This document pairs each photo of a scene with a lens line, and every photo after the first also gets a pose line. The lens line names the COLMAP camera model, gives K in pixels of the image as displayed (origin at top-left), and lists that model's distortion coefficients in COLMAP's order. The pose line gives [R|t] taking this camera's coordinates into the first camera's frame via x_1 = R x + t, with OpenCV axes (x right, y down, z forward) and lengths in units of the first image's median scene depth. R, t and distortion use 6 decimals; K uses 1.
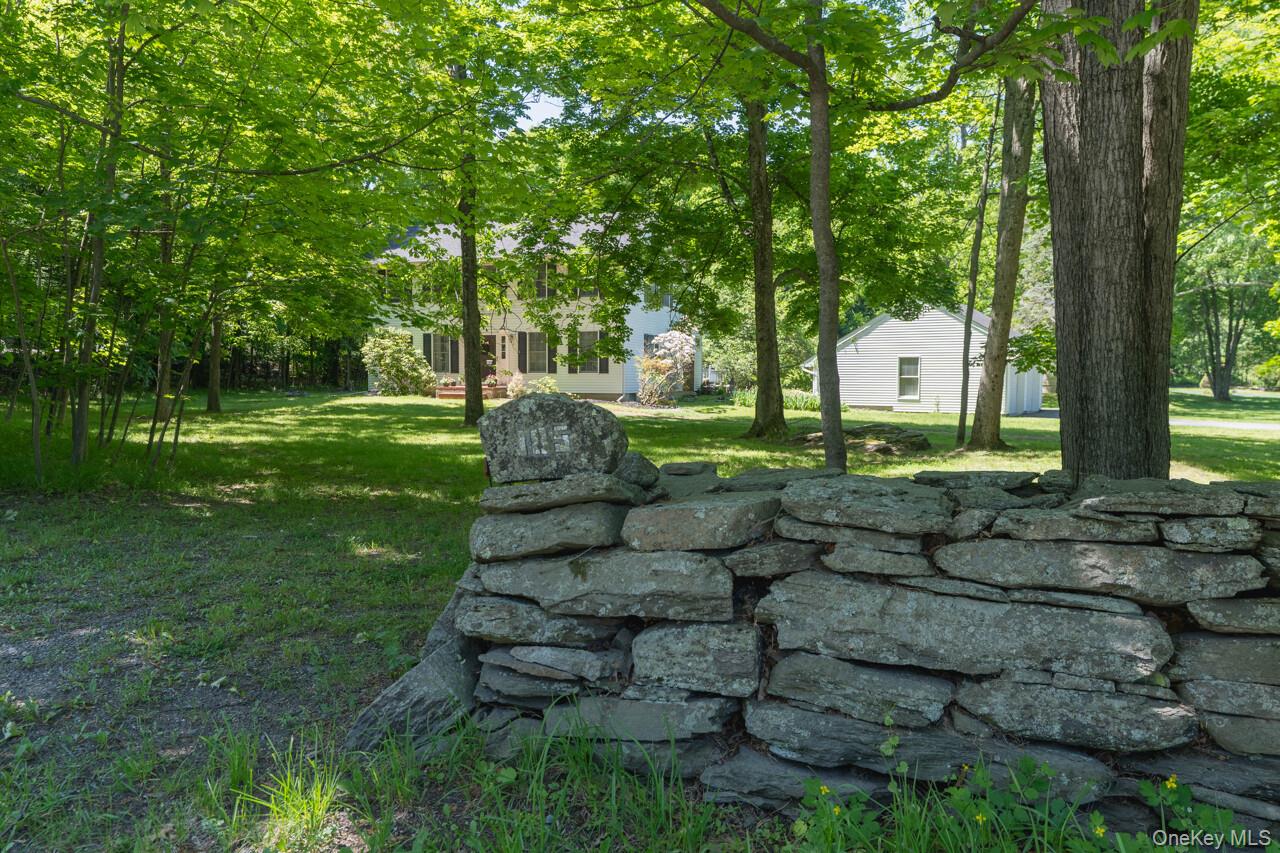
lens RADIAL K [[875.9, 0, 640.1], [0, 875.9, 424.1], [0, 0, 1]] dist [0.002311, 0.000602]
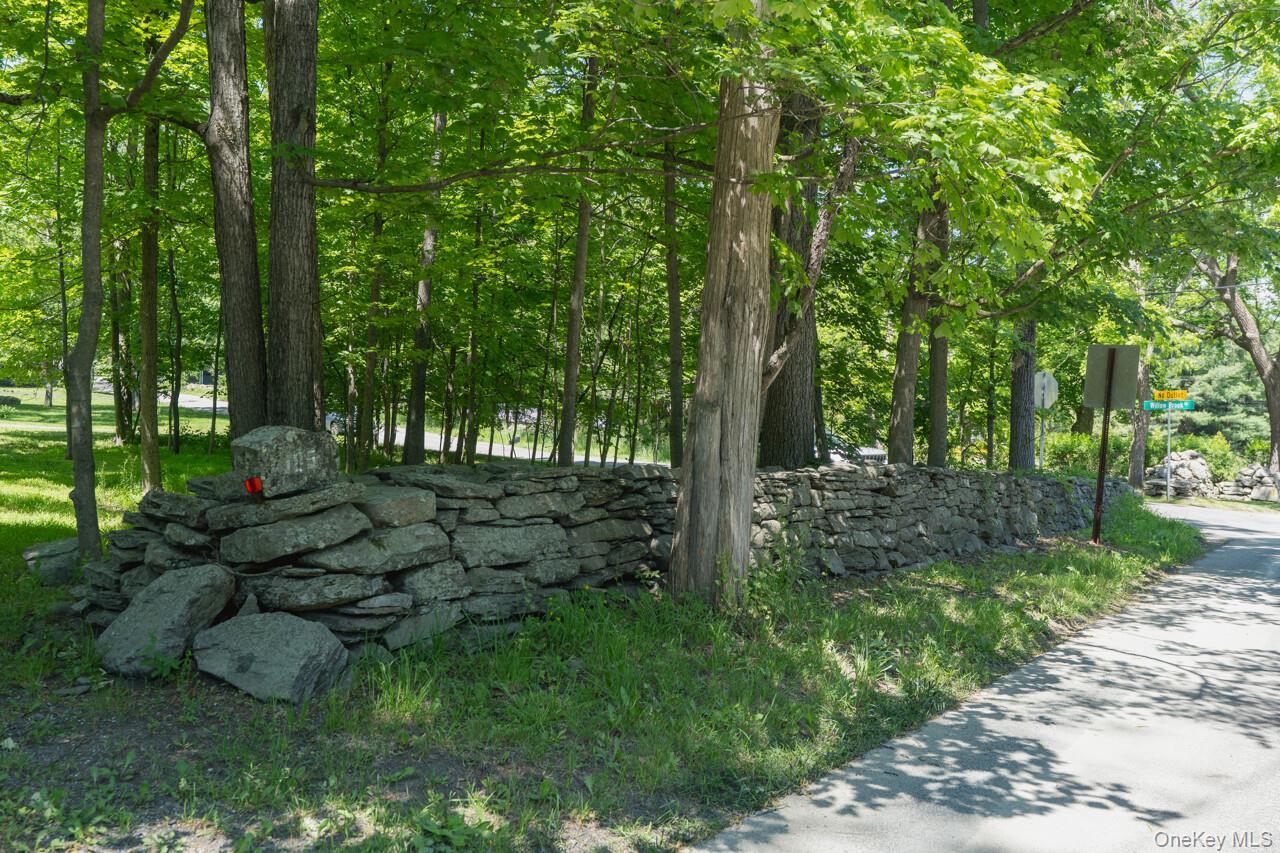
lens RADIAL K [[875.9, 0, 640.2], [0, 875.9, 423.9], [0, 0, 1]] dist [0.002311, 0.000602]
pose [[0.312078, -0.016537, 0.949913, -1.381358], [0.010159, 0.999849, 0.014068, -0.059430], [-0.950002, 0.005260, 0.312199, 0.093962]]
